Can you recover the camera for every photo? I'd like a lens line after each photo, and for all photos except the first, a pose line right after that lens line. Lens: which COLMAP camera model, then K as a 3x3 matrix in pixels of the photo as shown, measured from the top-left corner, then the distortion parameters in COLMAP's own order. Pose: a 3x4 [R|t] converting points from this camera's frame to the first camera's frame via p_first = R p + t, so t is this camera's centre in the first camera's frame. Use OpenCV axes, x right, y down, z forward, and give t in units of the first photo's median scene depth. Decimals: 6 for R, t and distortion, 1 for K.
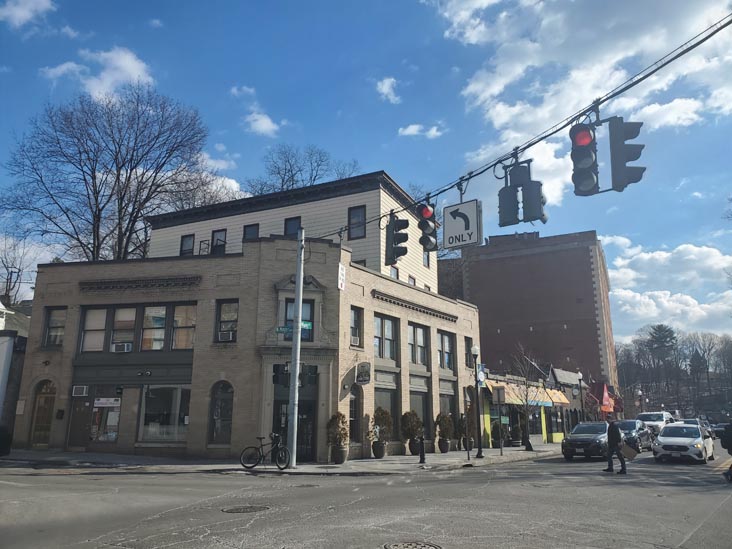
lens RADIAL K [[591.6, 0, 366.0], [0, 591.6, 274.5], [0, 0, 1]] dist [0.011677, 0.002123]
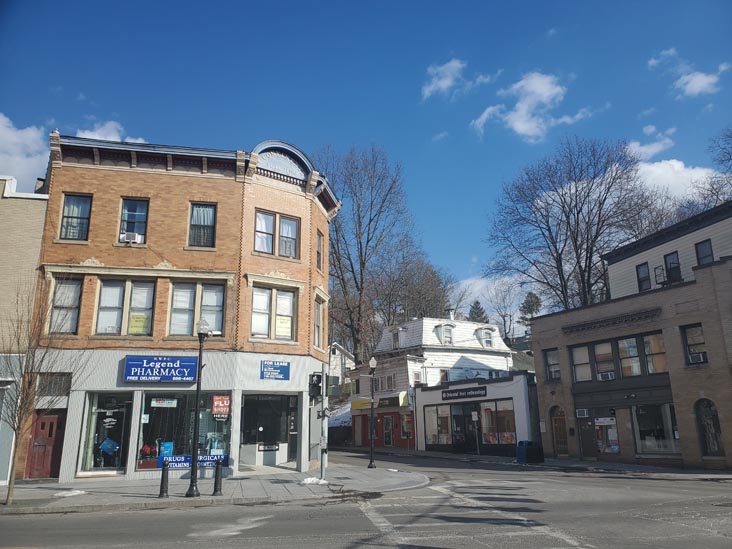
lens RADIAL K [[591.6, 0, 366.0], [0, 591.6, 274.5], [0, 0, 1]] dist [0.011677, 0.002123]
pose [[0.716130, -0.201392, -0.668280, 0.091848], [0.186859, 0.977837, -0.094442, -0.057983], [0.672489, -0.057241, 0.737890, -0.221809]]
